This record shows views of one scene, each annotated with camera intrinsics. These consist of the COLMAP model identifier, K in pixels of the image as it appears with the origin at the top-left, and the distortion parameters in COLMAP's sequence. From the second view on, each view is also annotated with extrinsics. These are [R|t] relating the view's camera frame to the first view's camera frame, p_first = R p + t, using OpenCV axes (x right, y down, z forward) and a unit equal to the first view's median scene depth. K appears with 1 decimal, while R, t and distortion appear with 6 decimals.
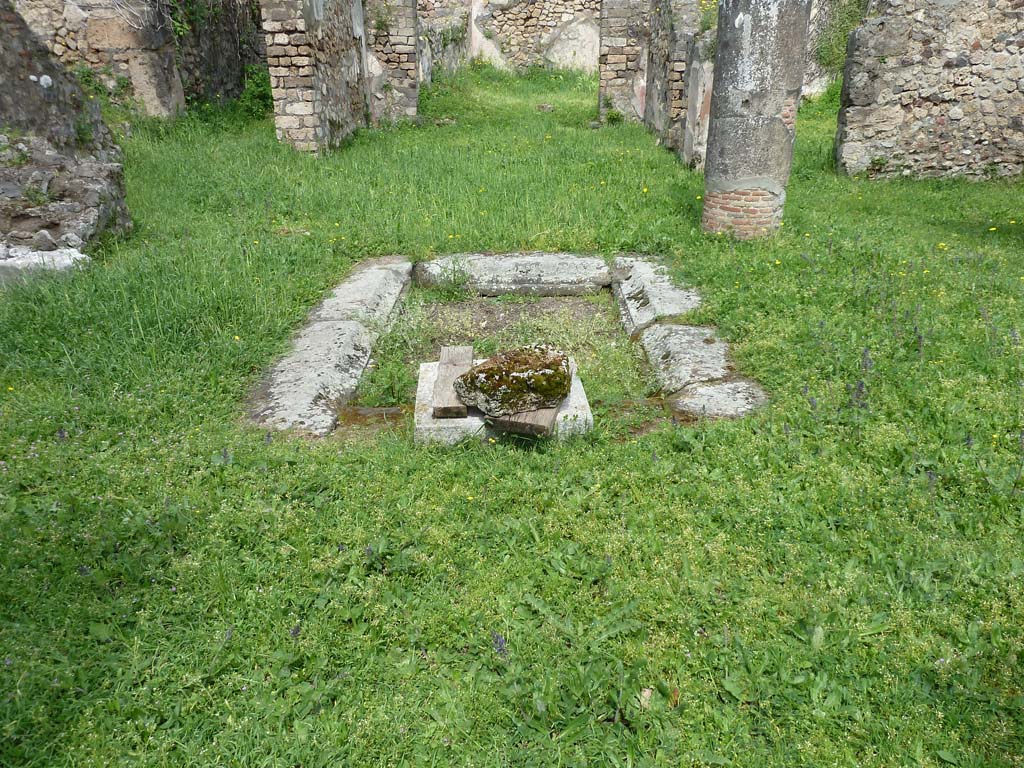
lens RADIAL K [[770.8, 0, 515.1], [0, 770.8, 383.6], [0, 0, 1]] dist [-0.036513, 0.009248]
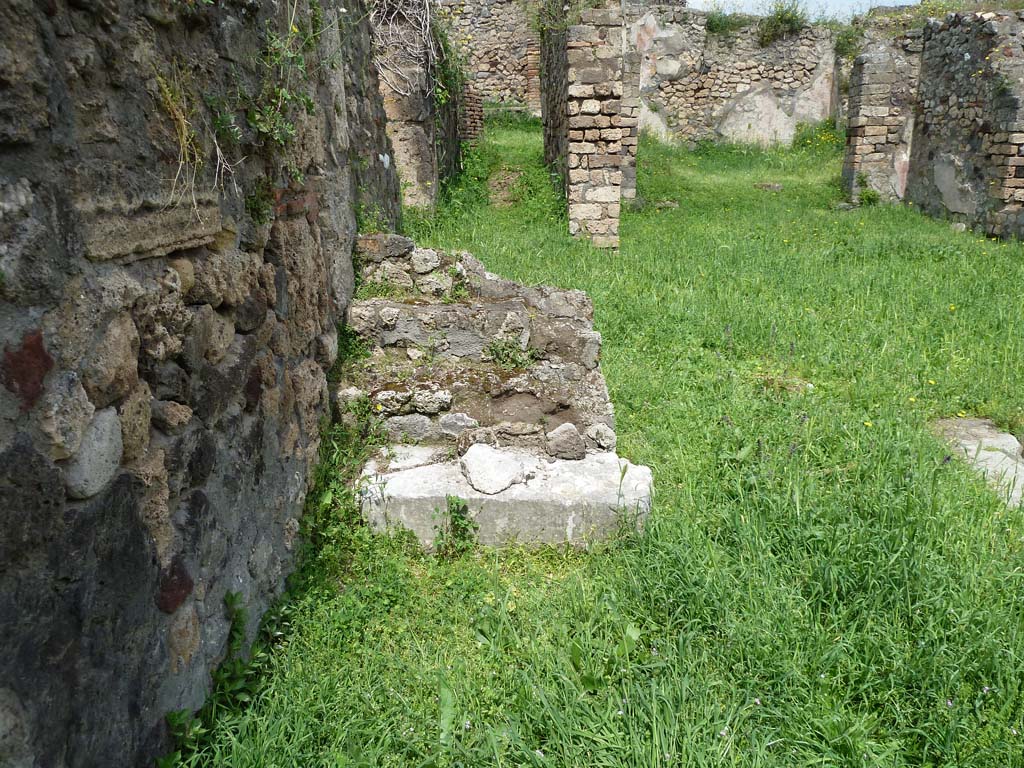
lens RADIAL K [[770.8, 0, 512.7], [0, 770.8, 381.0], [0, 0, 1]] dist [-0.036513, 0.009248]
pose [[0.999846, -0.013708, -0.010915, -0.371601], [0.012634, 0.995583, -0.093034, -0.102398], [0.012142, 0.092881, 0.995603, 0.247934]]
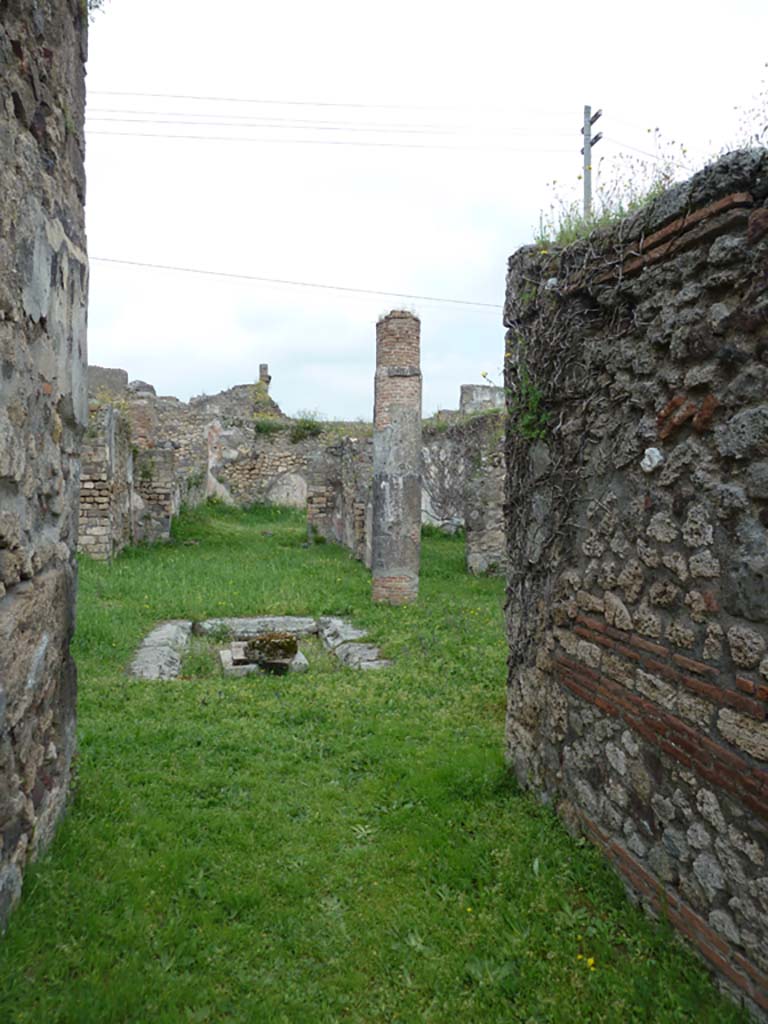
lens RADIAL K [[770.8, 0, 382.8], [0, 770.8, 512.1], [0, 0, 1]] dist [-0.036513, 0.009248]
pose [[0.980149, 0.011106, 0.197949, -0.044652], [0.062711, 0.929801, -0.362681, 0.157796], [-0.188081, 0.367895, 0.910648, -0.409083]]
